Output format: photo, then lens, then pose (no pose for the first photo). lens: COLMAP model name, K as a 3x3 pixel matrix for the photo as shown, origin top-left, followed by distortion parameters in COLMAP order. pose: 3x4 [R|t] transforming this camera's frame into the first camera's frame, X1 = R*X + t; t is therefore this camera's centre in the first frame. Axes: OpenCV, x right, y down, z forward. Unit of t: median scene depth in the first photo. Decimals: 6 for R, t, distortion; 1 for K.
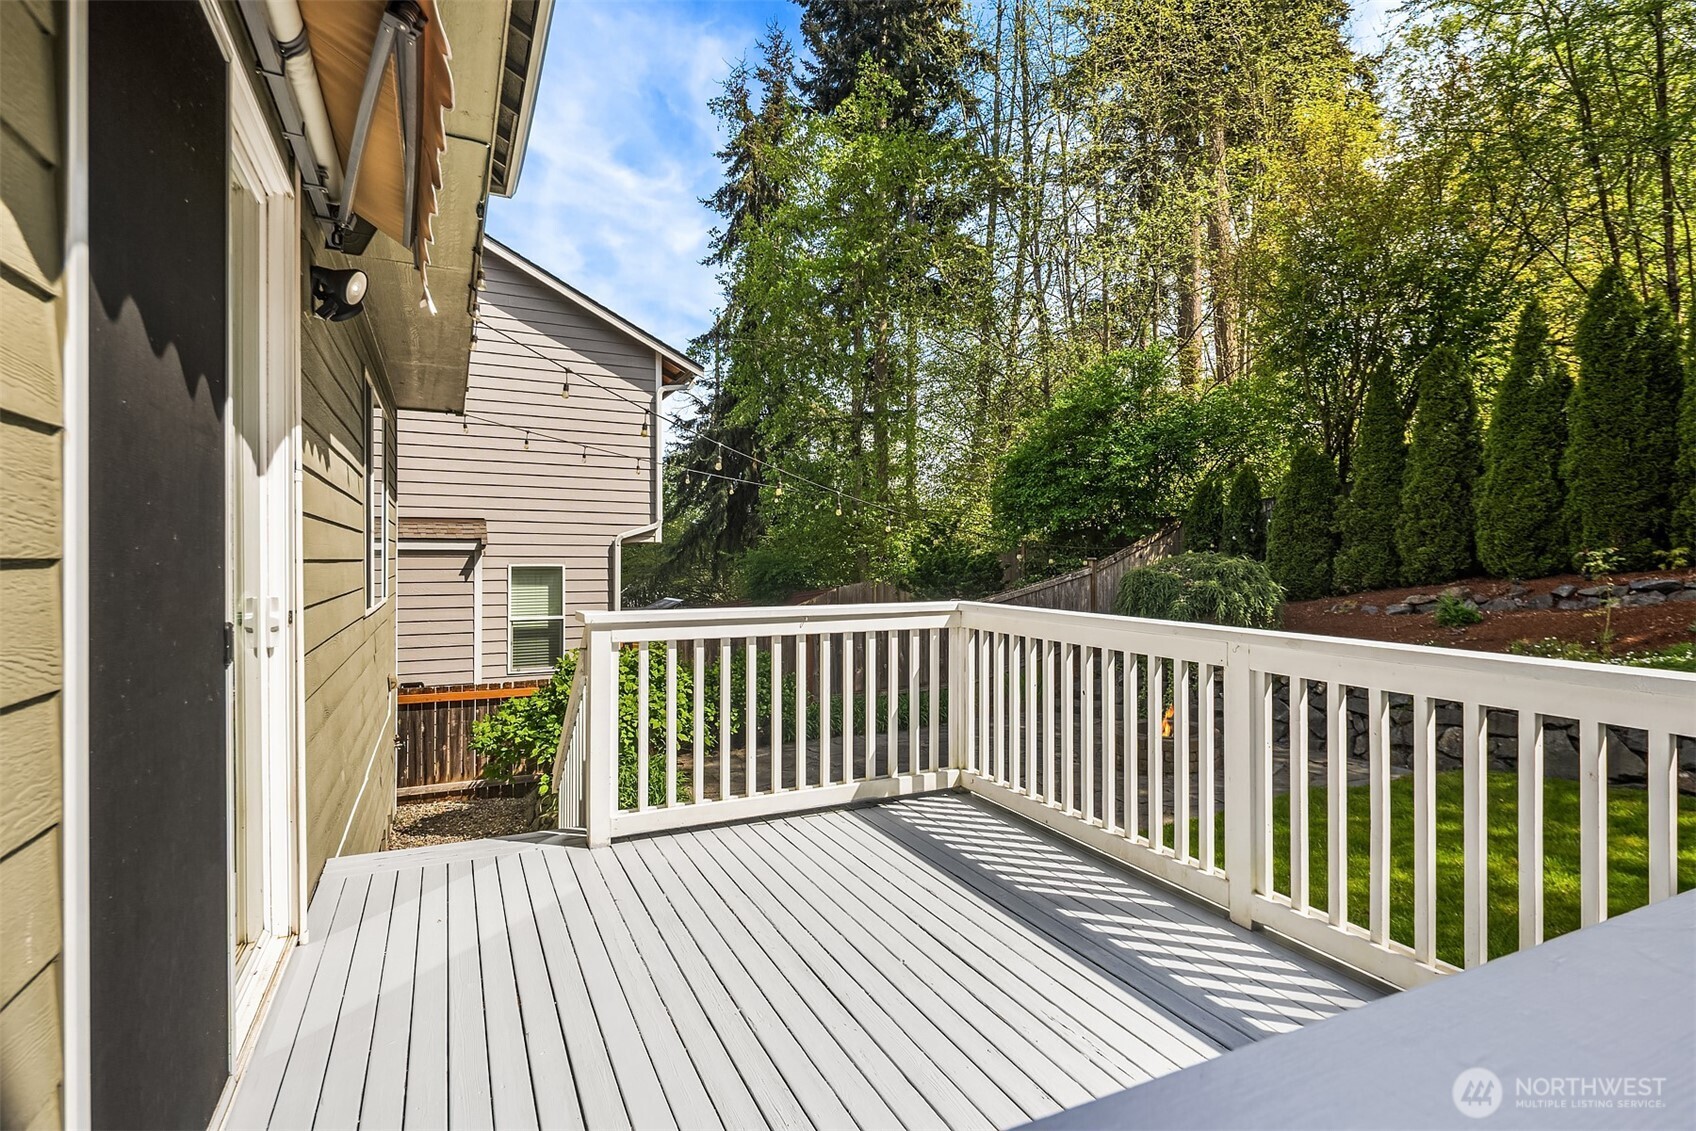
lens RADIAL K [[840.0, 0, 843.5], [0, 840.0, 561.9], [0, 0, 1]] dist [0.033753, -0.000057]
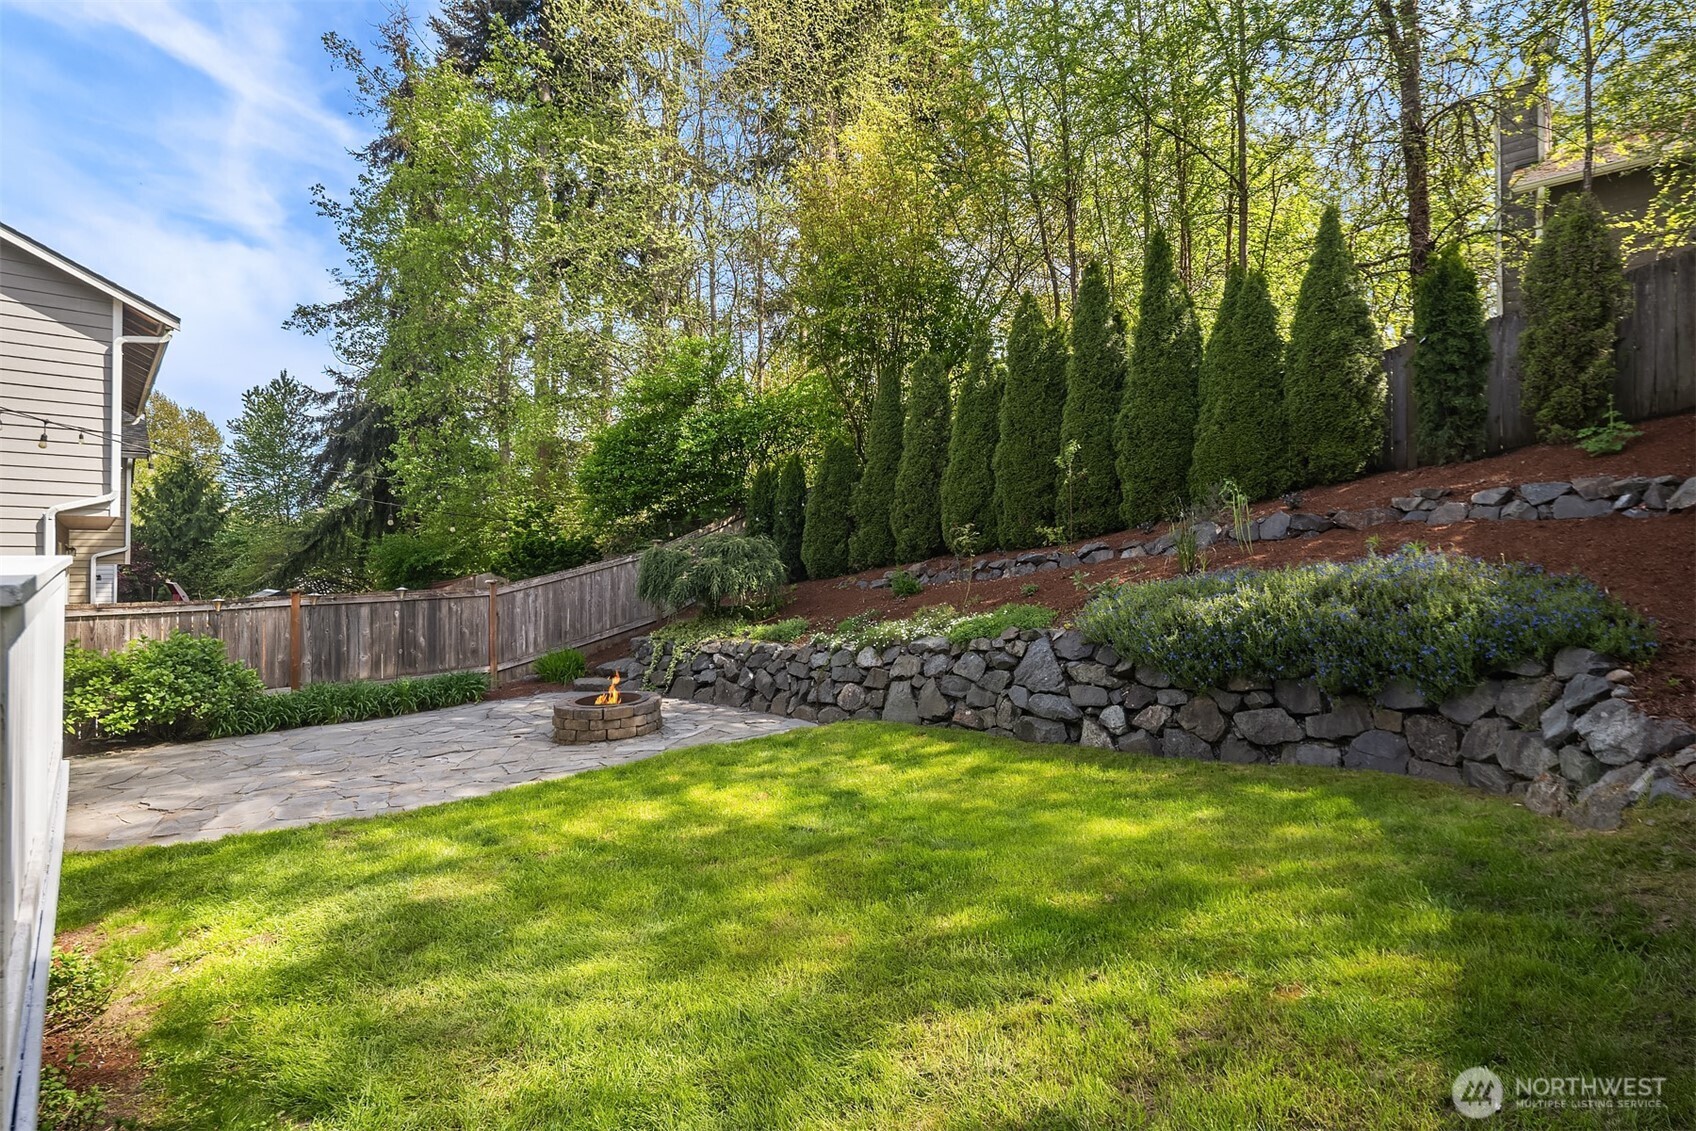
lens RADIAL K [[840.0, 0, 843.5], [0, 840.0, 561.9], [0, 0, 1]] dist [0.033753, -0.000057]
pose [[0.967618, -0.000280, 0.252417, 0.296963], [-0.000200, 0.999998, 0.001877, 0.022506], [-0.252417, -0.001867, 0.967617, -0.044627]]
